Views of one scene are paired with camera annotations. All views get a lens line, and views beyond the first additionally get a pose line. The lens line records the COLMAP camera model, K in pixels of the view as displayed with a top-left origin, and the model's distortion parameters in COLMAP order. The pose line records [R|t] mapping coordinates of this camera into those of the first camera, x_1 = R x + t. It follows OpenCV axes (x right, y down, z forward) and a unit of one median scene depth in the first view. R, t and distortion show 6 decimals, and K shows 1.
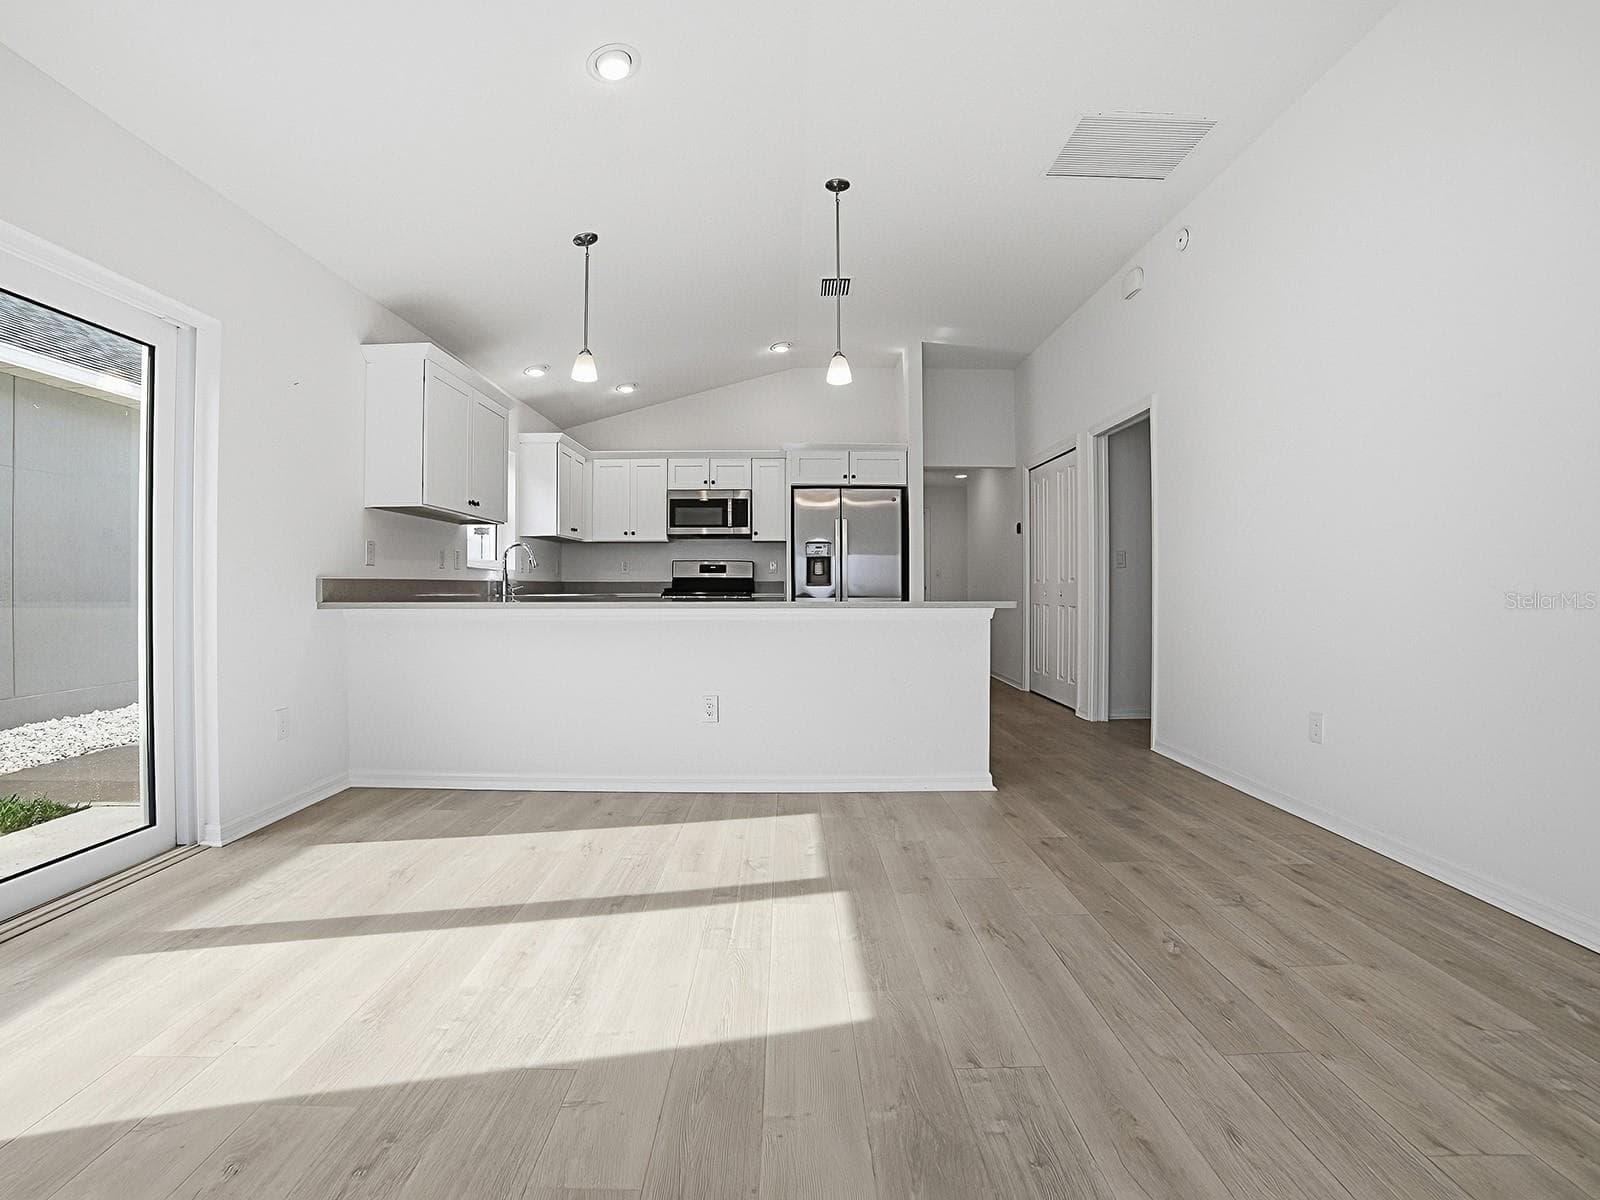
lens RADIAL K [[752.9, 0, 796.1], [0, 752.9, 590.9], [0, 0, 1]] dist [-0.108621, 0.039119]
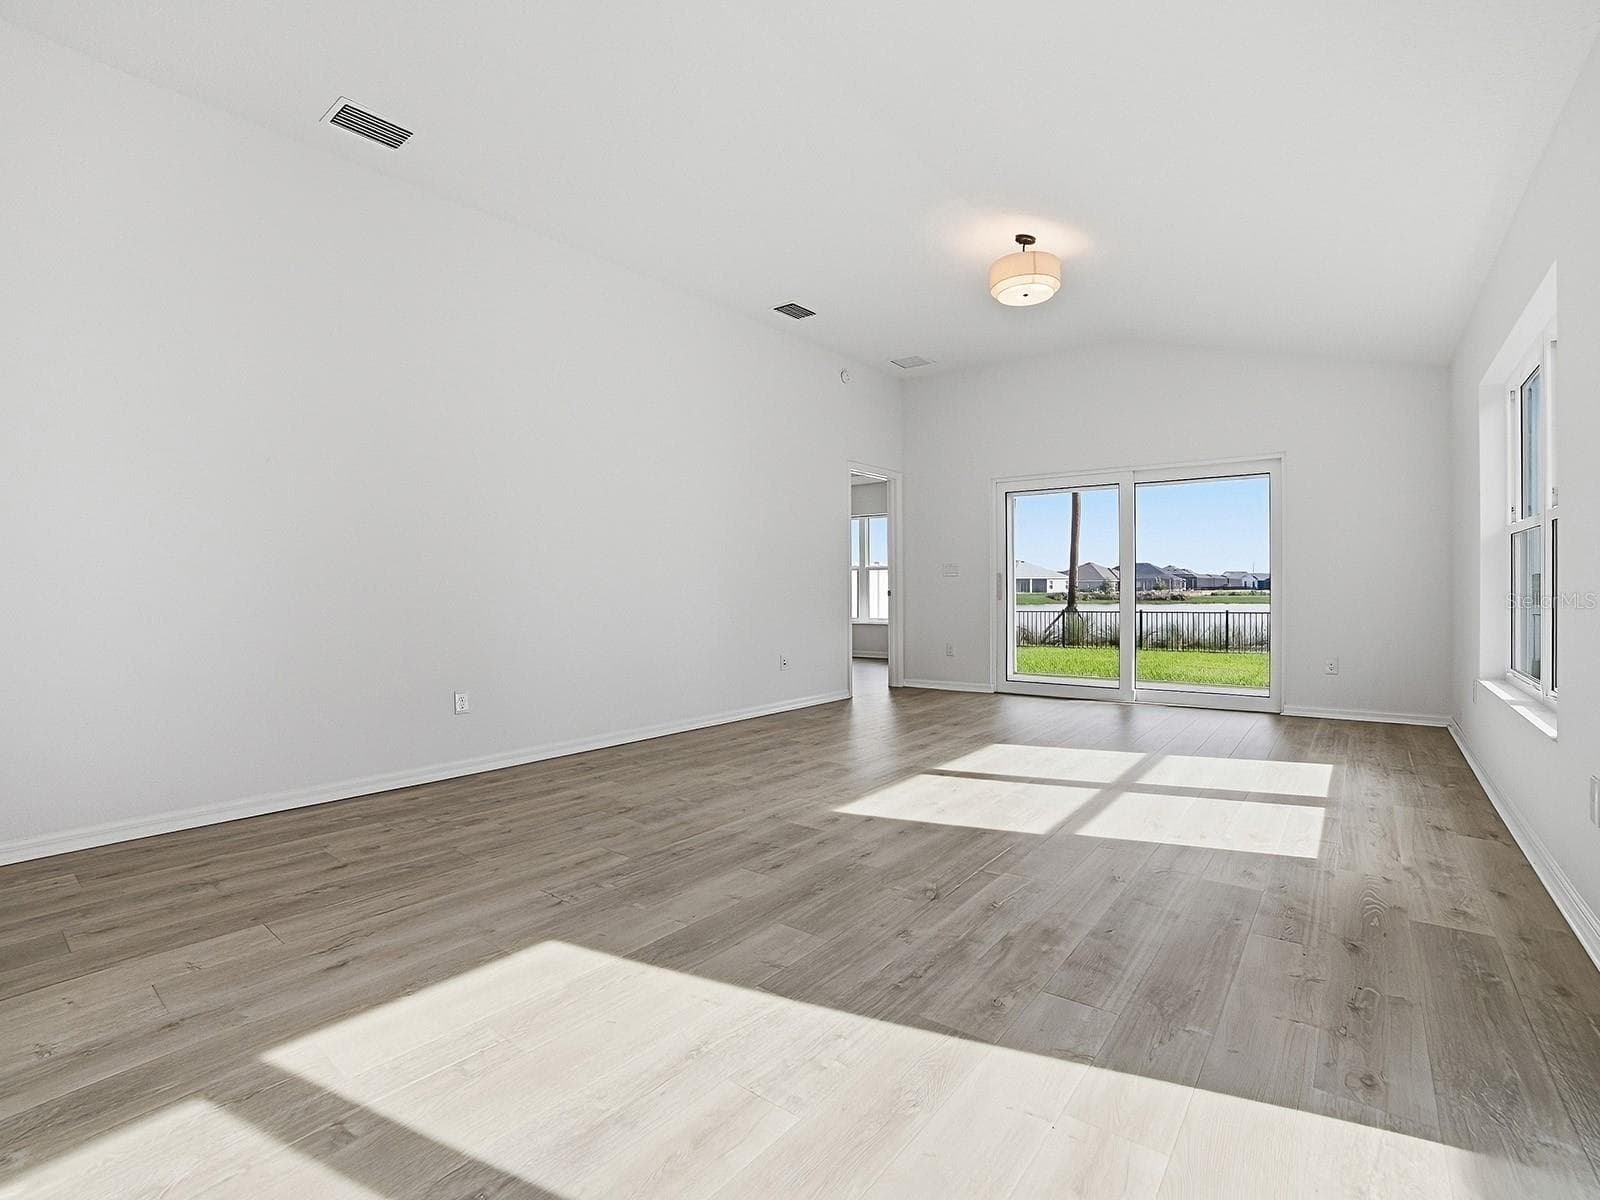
lens RADIAL K [[752.9, 0, 796.1], [0, 752.9, 590.9], [0, 0, 1]] dist [-0.108621, 0.039119]
pose [[-0.777697, 0.002901, 0.628633, -0.263349], [0.010191, 0.999916, 0.007994, -0.003040], [-0.628557, 0.012624, -0.777661, 0.442998]]
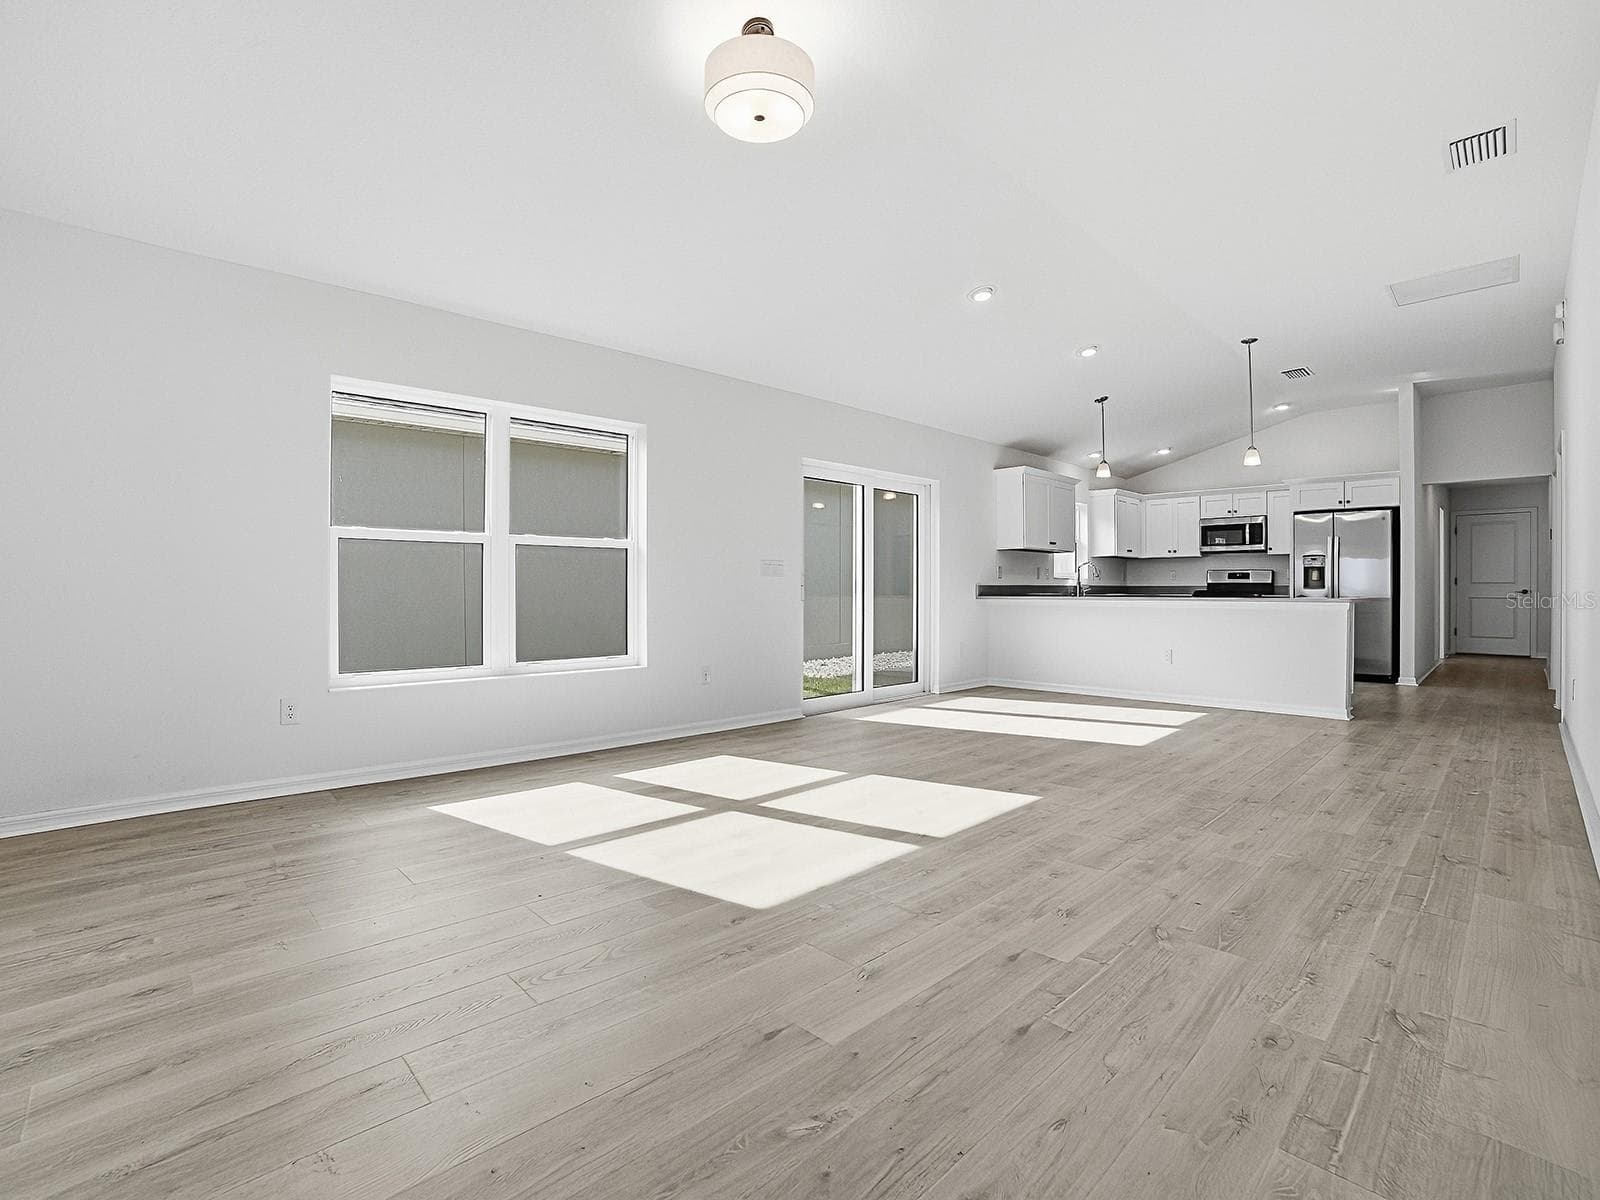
lens RADIAL K [[752.9, 0, 796.1], [0, 752.9, 590.9], [0, 0, 1]] dist [-0.108621, 0.039119]
pose [[0.685828, 0.001885, -0.727761, 0.316662], [-0.005223, 0.999984, -0.002331, 0.004196], [0.727744, 0.005400, 0.685827, -0.491665]]
